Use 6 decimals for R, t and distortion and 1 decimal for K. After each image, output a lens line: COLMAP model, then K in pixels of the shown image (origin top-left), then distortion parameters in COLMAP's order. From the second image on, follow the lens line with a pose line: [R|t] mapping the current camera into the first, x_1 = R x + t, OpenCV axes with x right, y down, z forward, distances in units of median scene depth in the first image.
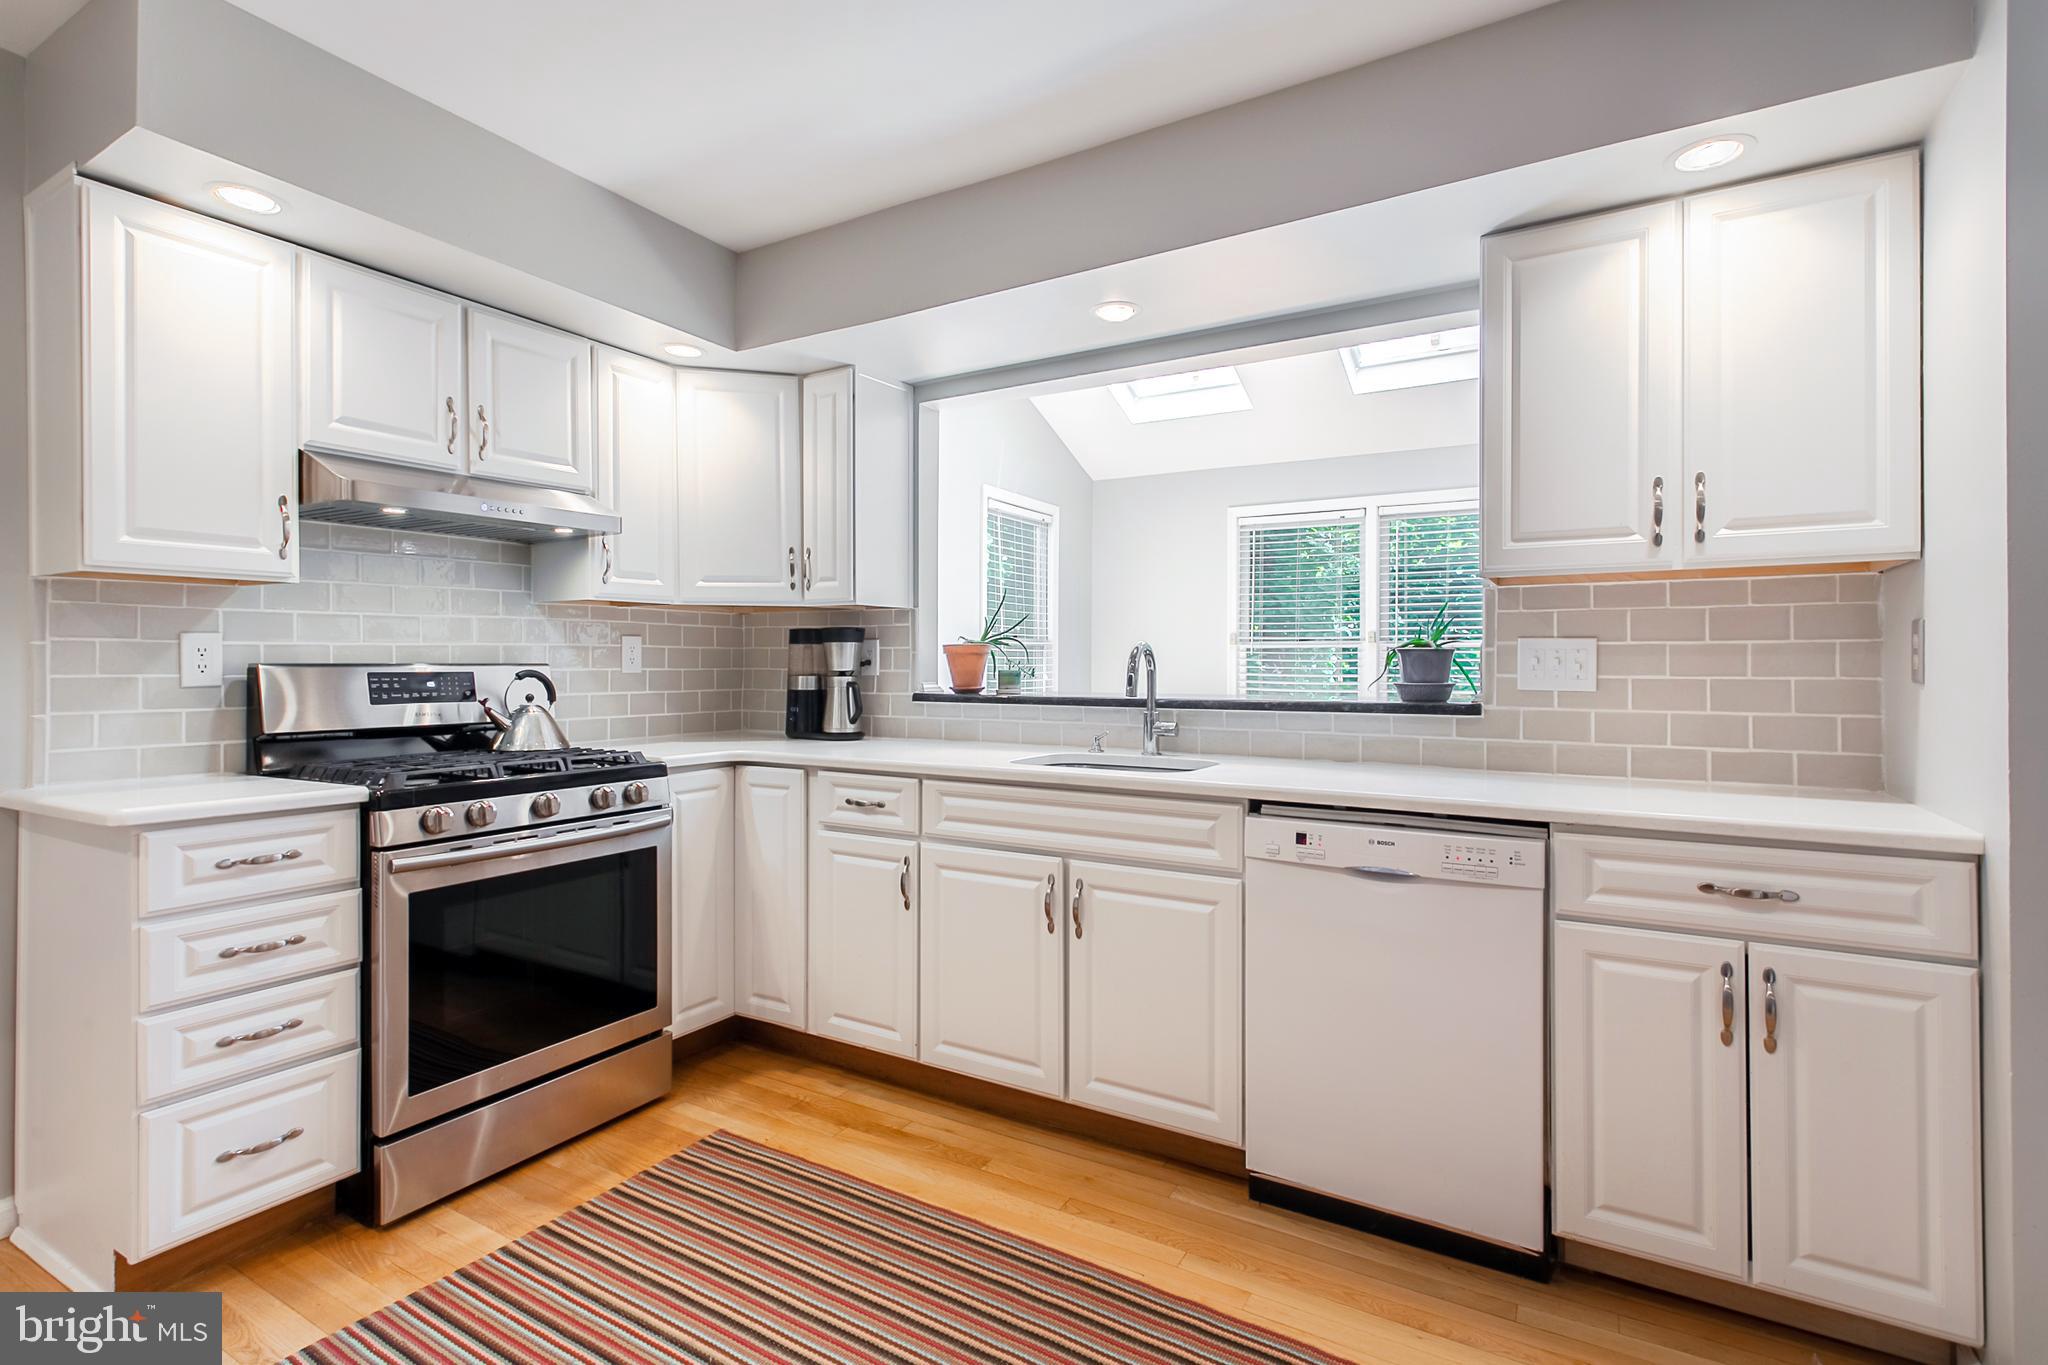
lens RADIAL K [[970.3, 0, 1022.2], [0, 970.3, 648.1], [0, 0, 1]] dist [0.001914, 0.000812]
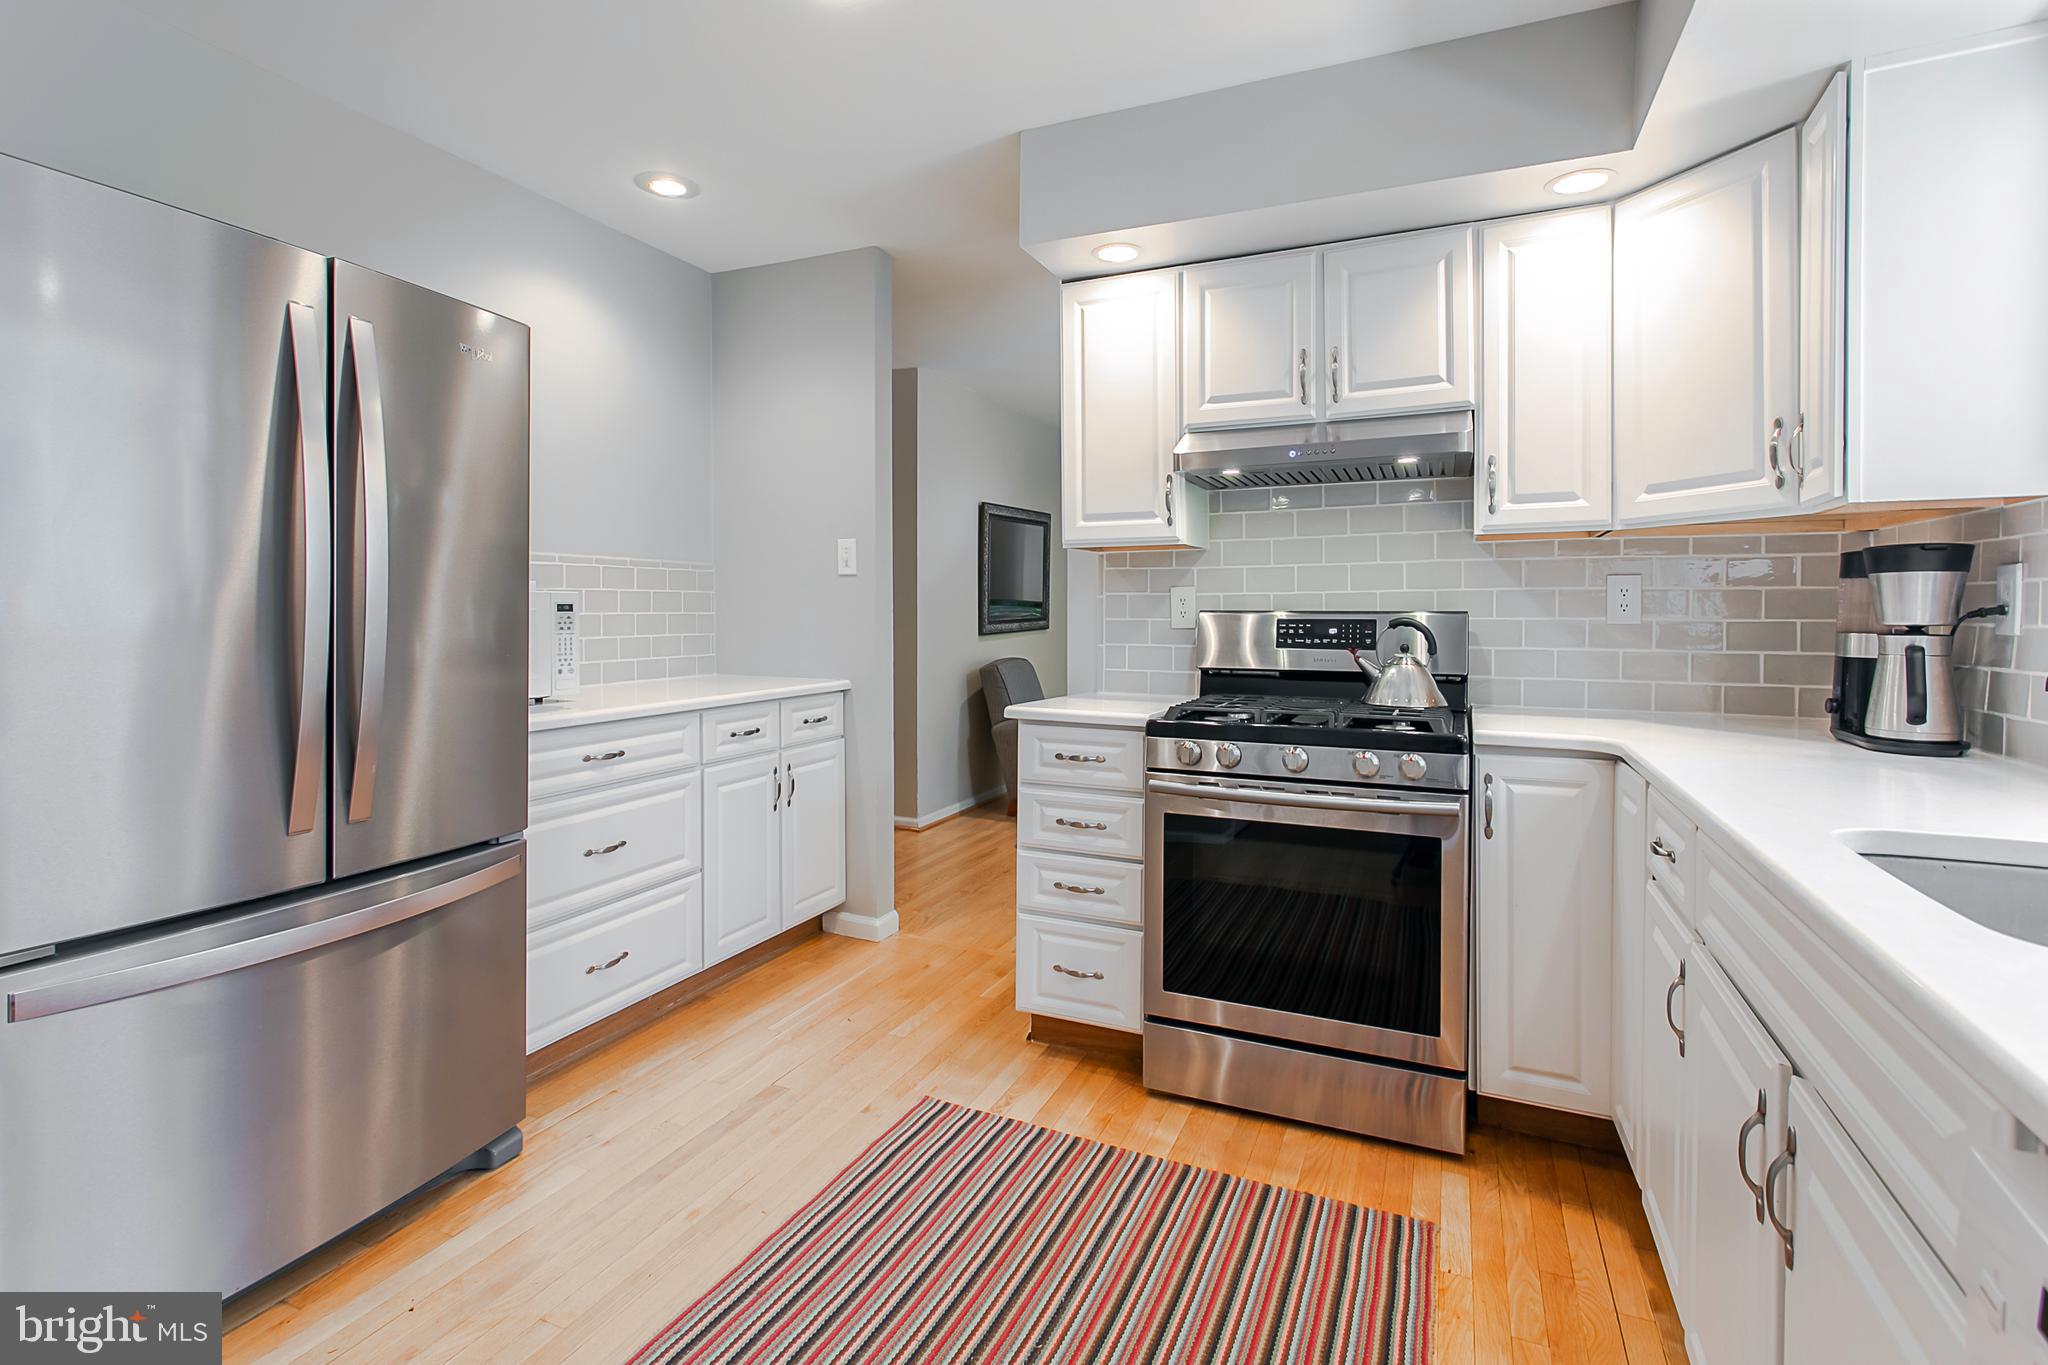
lens RADIAL K [[988.3, 0, 1014.3], [0, 988.3, 620.3], [0, 0, 1]] dist [0.000219, 0.000190]
pose [[0.101109, 0.009439, -0.994831, 0.407056], [0.013385, 0.999852, 0.010847, 0.010459], [0.994785, -0.014412, 0.100967, 0.580977]]
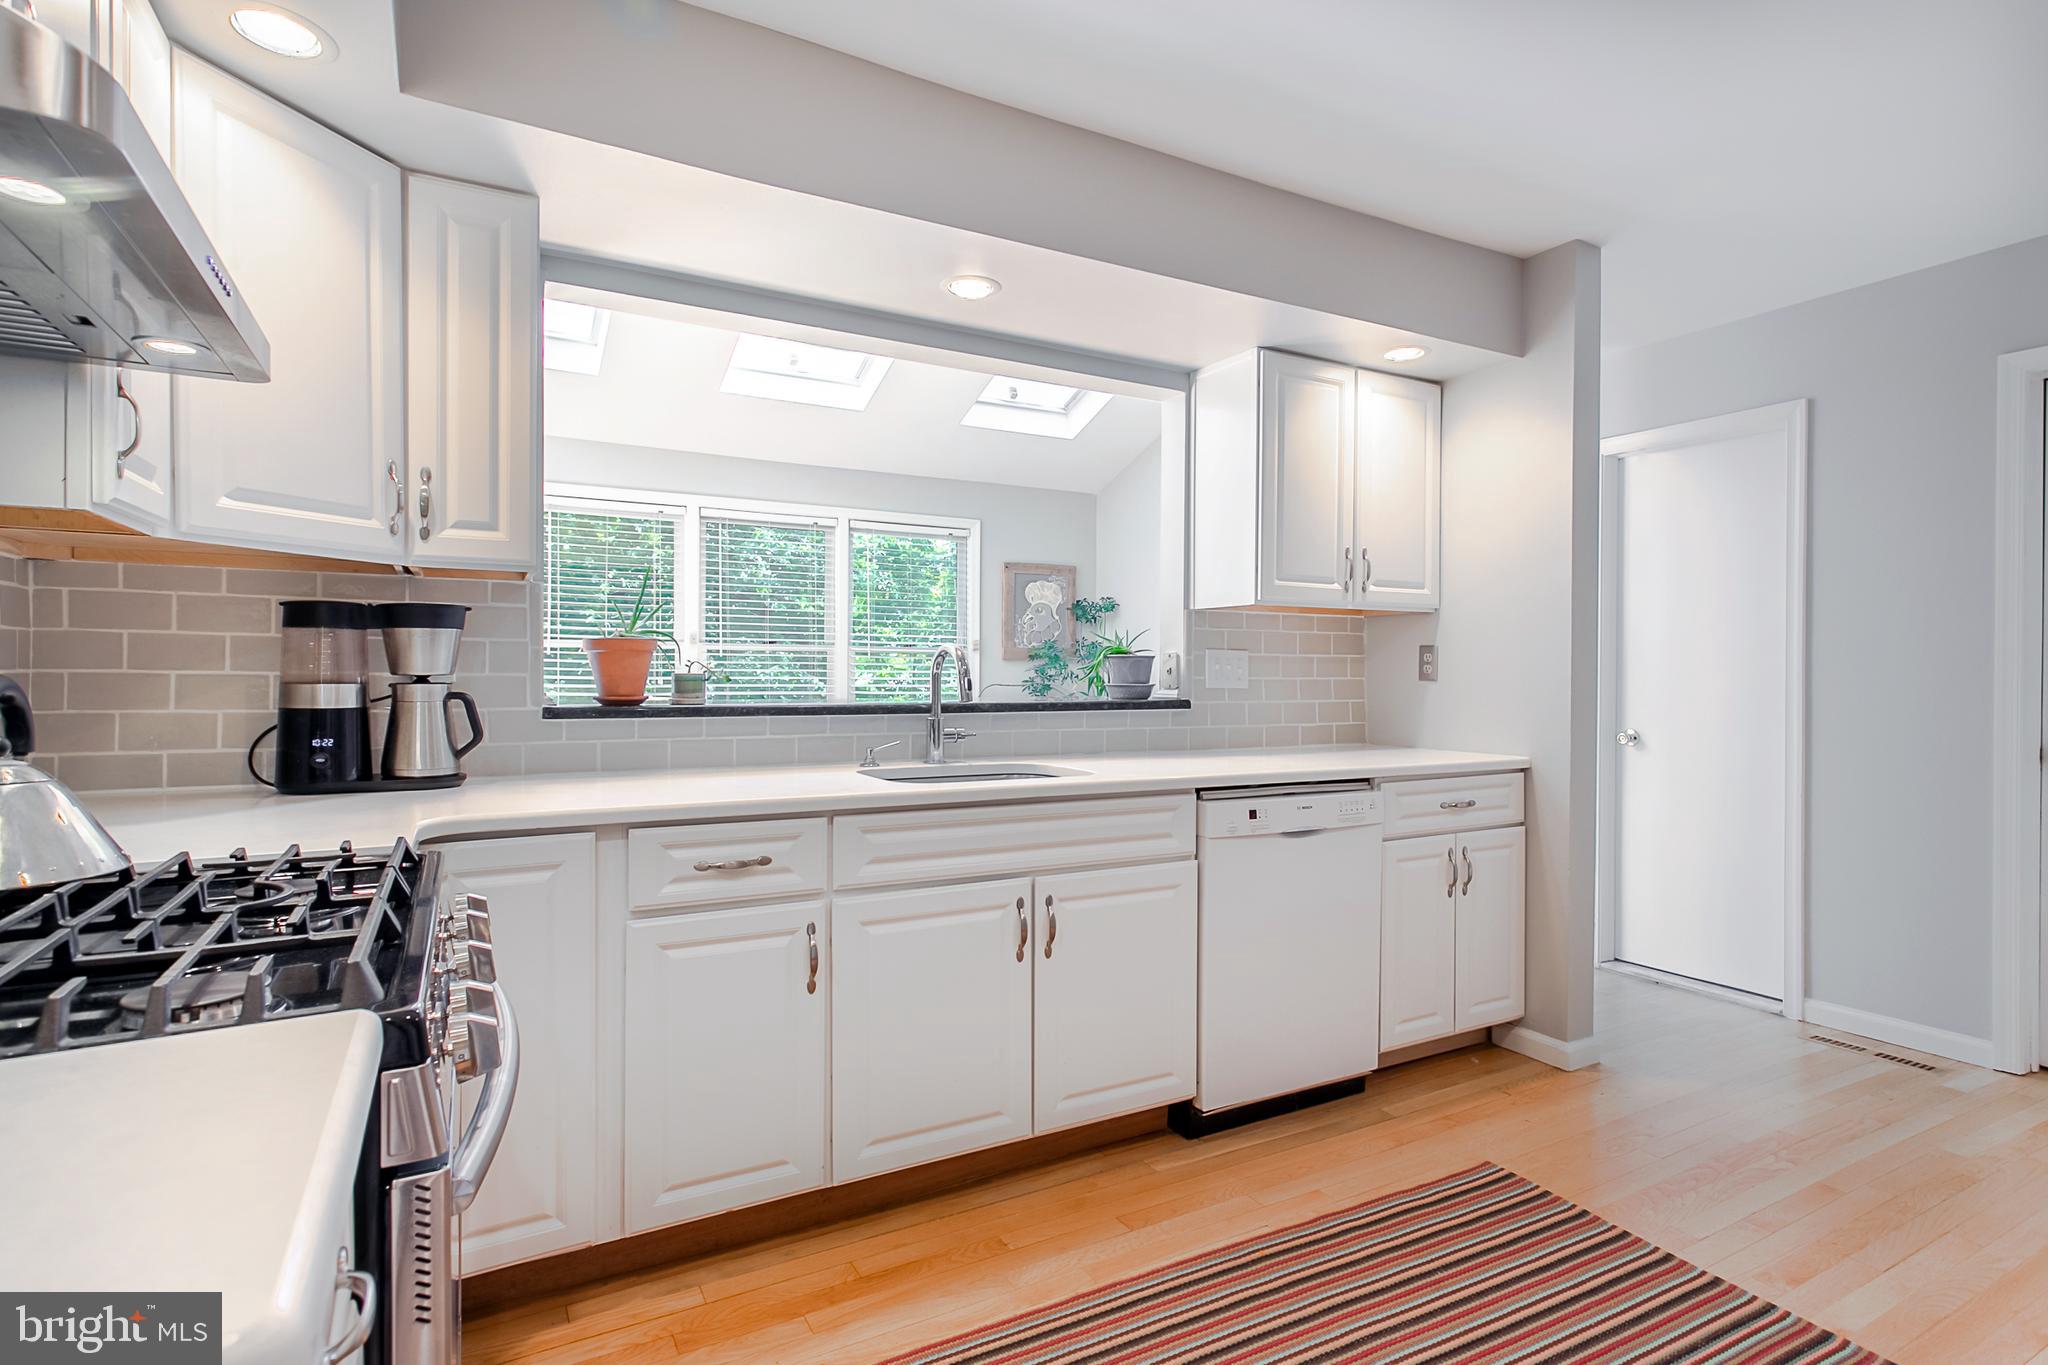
lens RADIAL K [[1043.1, 0, 1061.0], [0, 1043.1, 645.6], [0, 0, 1]] dist [0.002195, 0.000449]
pose [[0.491380, 0.020648, 0.870701, -0.725541], [-0.021801, 0.999697, -0.011403, 0.005175], [-0.870673, -0.013379, 0.491681, 0.432550]]
